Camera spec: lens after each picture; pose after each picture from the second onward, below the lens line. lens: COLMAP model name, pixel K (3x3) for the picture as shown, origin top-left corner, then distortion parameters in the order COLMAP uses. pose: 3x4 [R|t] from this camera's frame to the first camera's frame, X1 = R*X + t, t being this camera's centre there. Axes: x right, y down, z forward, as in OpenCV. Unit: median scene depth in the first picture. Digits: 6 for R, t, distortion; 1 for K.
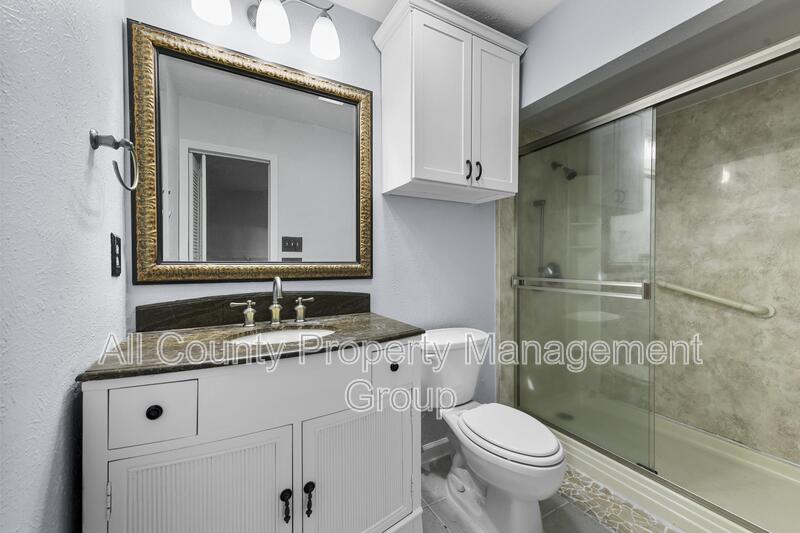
lens RADIAL K [[311.8, 0, 399.6], [0, 311.8, 267.8], [0, 0, 1]] dist [0.008863, 0.000181]
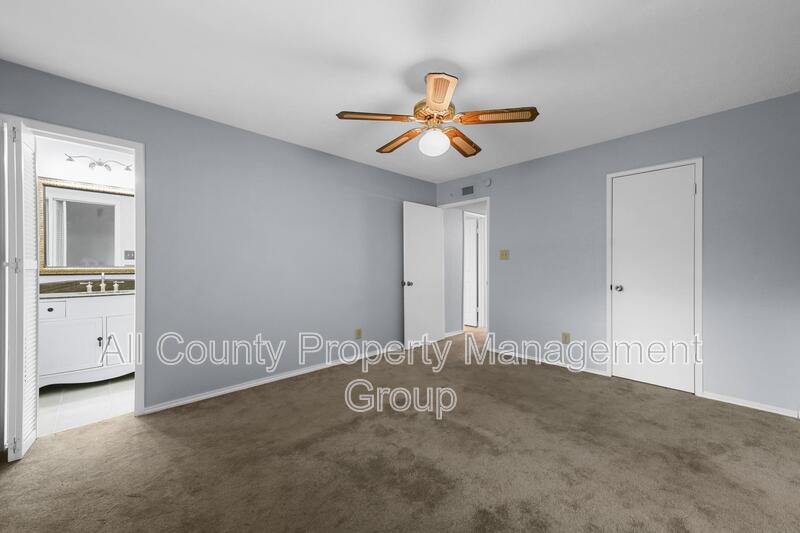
lens RADIAL K [[311.8, 0, 399.6], [0, 311.8, 264.3], [0, 0, 1]] dist [0.008863, 0.000181]
pose [[0.964470, -0.007906, 0.264075, 1.272620], [0.010576, 0.999906, -0.008694, 0.005491], [-0.263981, 0.011178, 0.964463, -2.129285]]
